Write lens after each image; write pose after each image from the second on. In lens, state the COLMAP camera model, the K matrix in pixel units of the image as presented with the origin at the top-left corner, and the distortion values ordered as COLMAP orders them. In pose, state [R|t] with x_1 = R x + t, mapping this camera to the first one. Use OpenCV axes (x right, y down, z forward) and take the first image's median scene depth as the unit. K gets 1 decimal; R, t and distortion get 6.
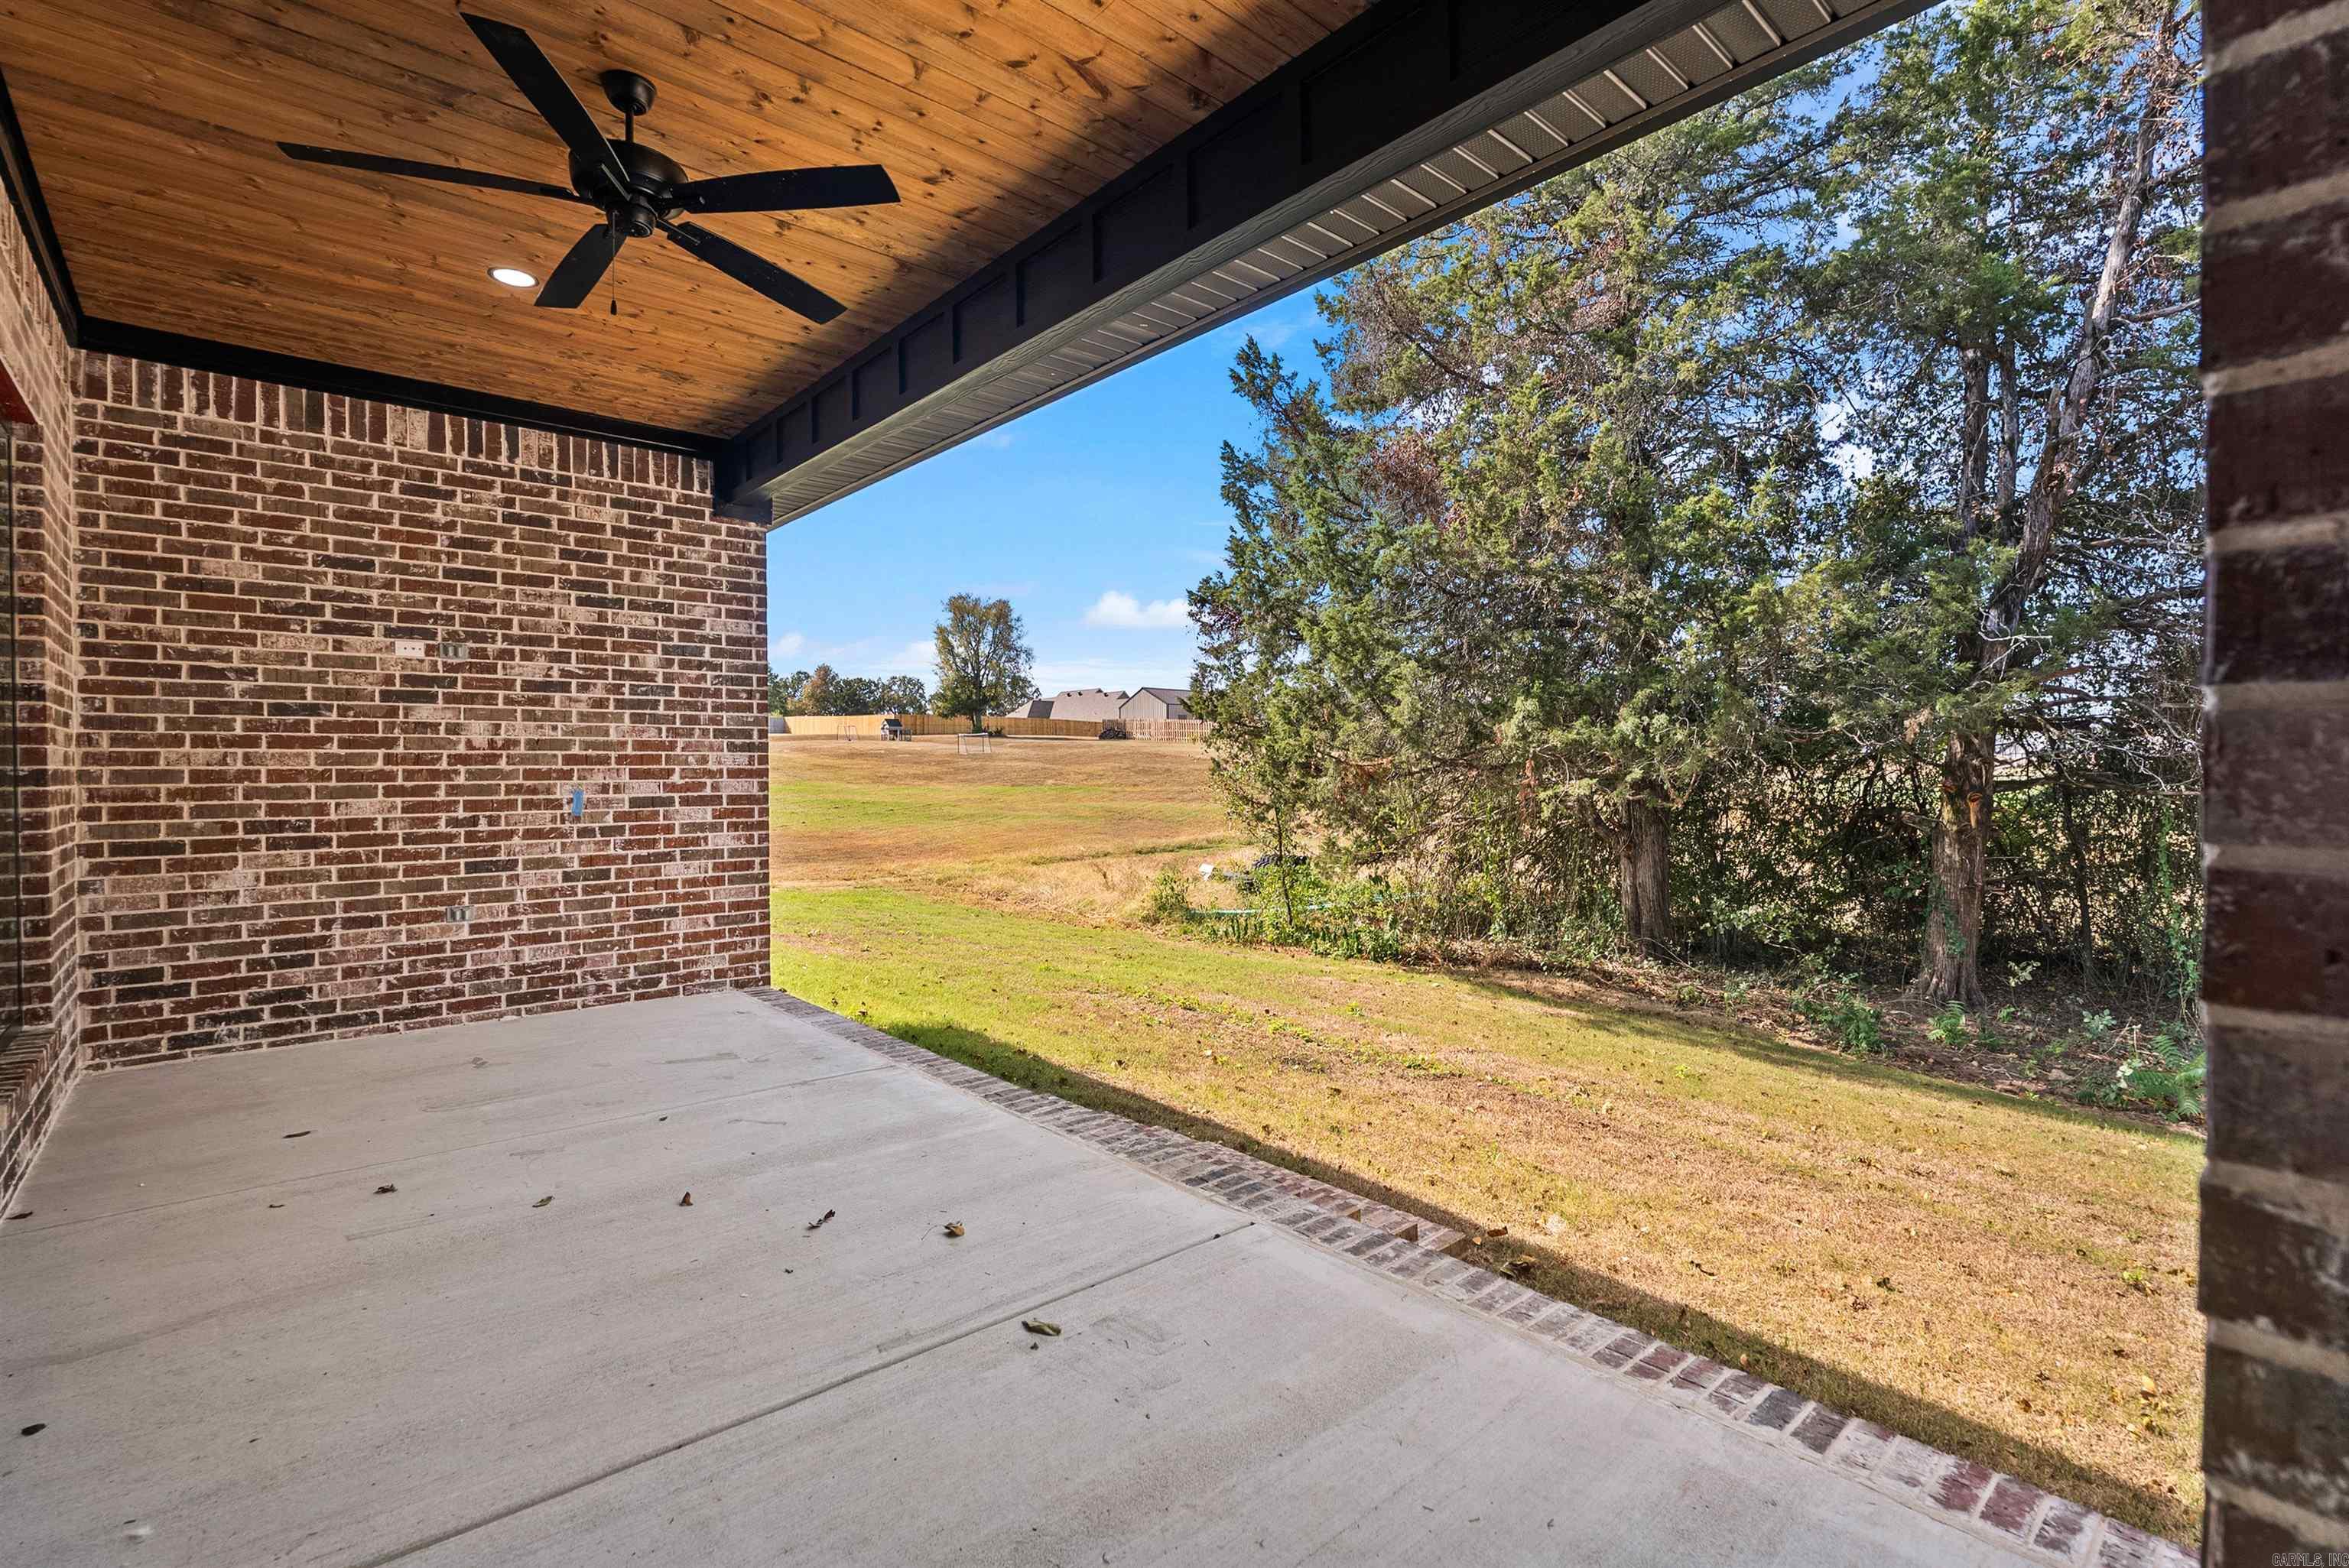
lens RADIAL K [[1061.6, 0, 1199.5], [0, 1061.6, 781.6], [0, 0, 1]] dist [-0.005807, 0.000383]
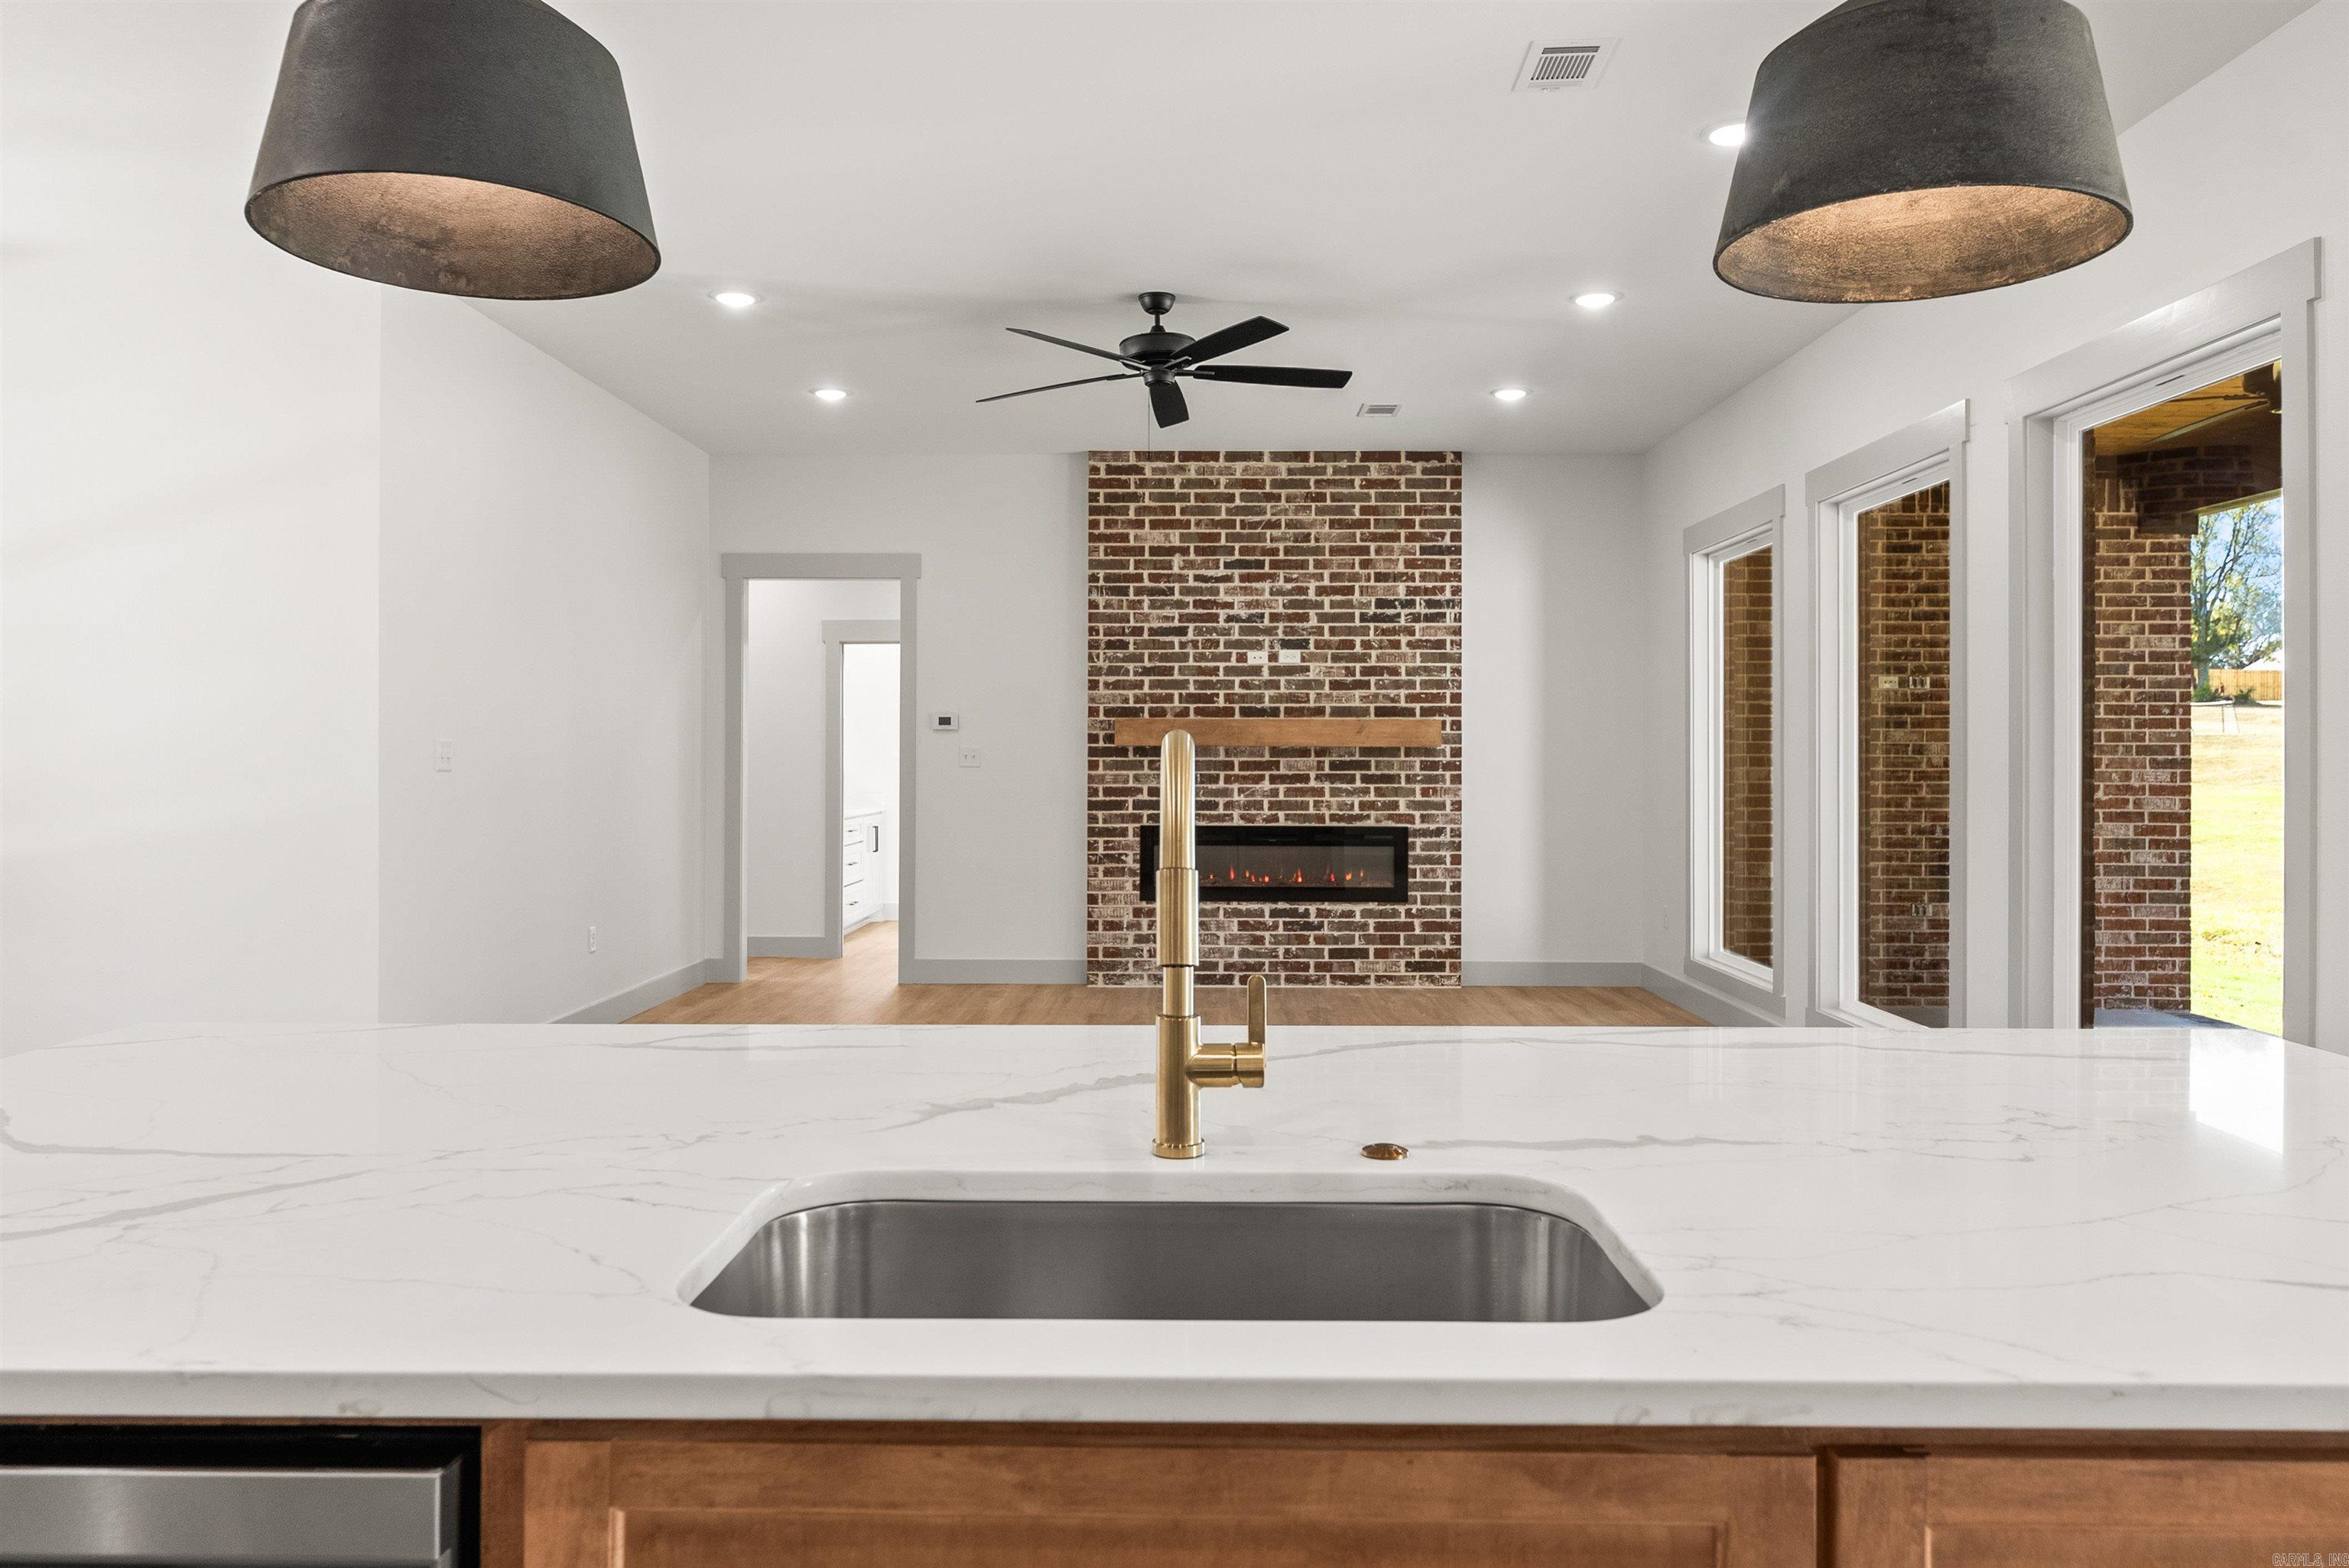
lens RADIAL K [[1651.7, 0, 1178.5], [0, 1651.7, 742.8], [0, 0, 1]] dist [0.010523, 0.008774]
pose [[0.741327, 0.002991, -0.671138, -0.076822], [-0.013858, 0.999845, -0.010851, -0.022779], [0.671001, 0.017345, 0.741253, -0.766093]]
